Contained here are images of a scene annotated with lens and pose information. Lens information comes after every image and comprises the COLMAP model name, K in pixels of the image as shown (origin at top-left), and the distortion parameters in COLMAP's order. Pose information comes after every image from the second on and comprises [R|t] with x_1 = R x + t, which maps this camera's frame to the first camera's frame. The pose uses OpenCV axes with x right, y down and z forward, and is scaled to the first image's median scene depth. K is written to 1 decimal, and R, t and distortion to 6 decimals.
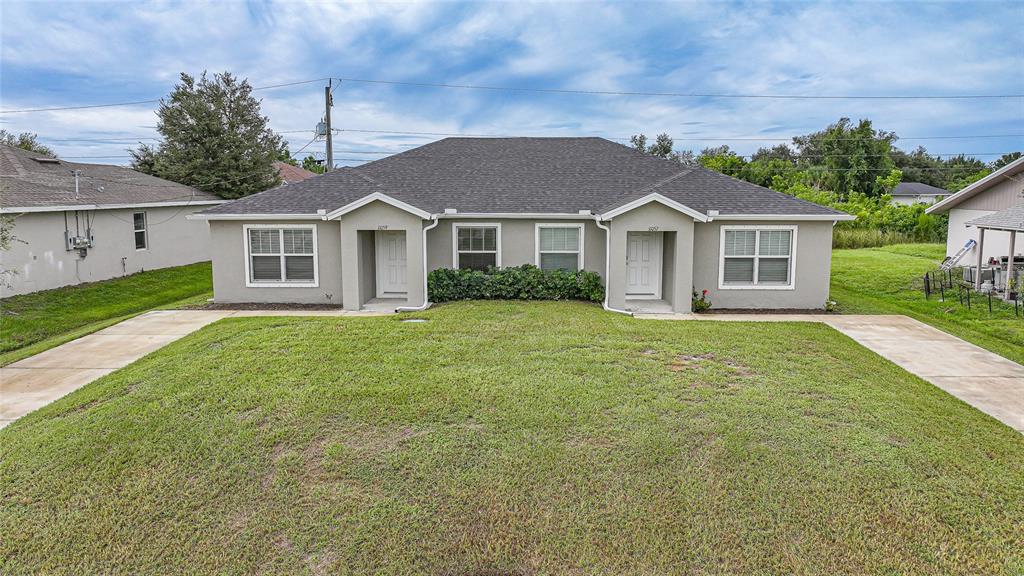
lens RADIAL K [[718.5, 0, 516.0], [0, 718.5, 282.4], [0, 0, 1]] dist [0.002318, 0.010040]
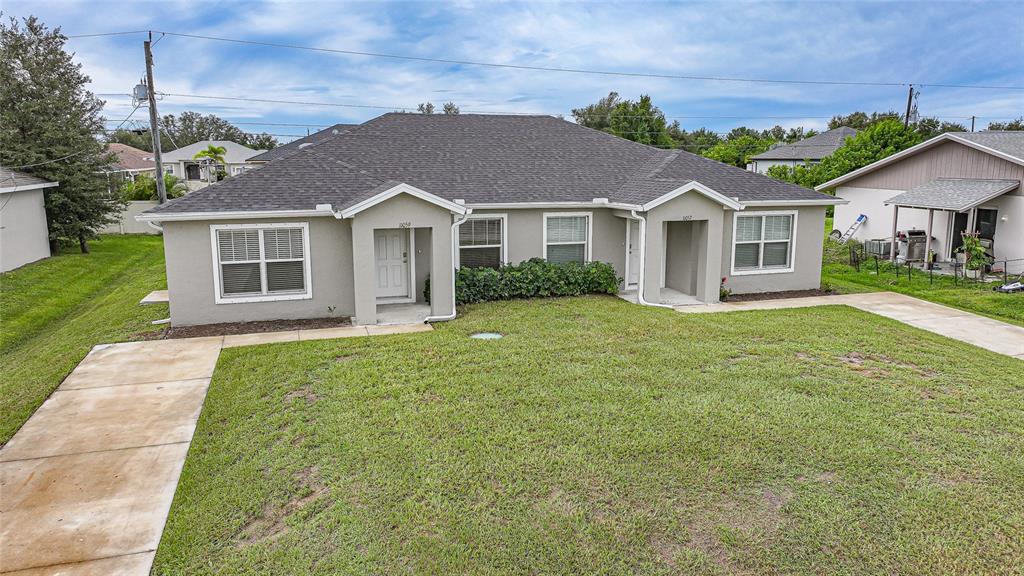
lens RADIAL K [[718.5, 0, 516.0], [0, 718.5, 282.4], [0, 0, 1]] dist [0.002318, 0.010040]
pose [[0.943912, -0.055787, 0.325451, -0.319296], [0.041153, 0.997815, 0.051683, -0.044139], [-0.327623, -0.035391, 0.944146, 0.147631]]
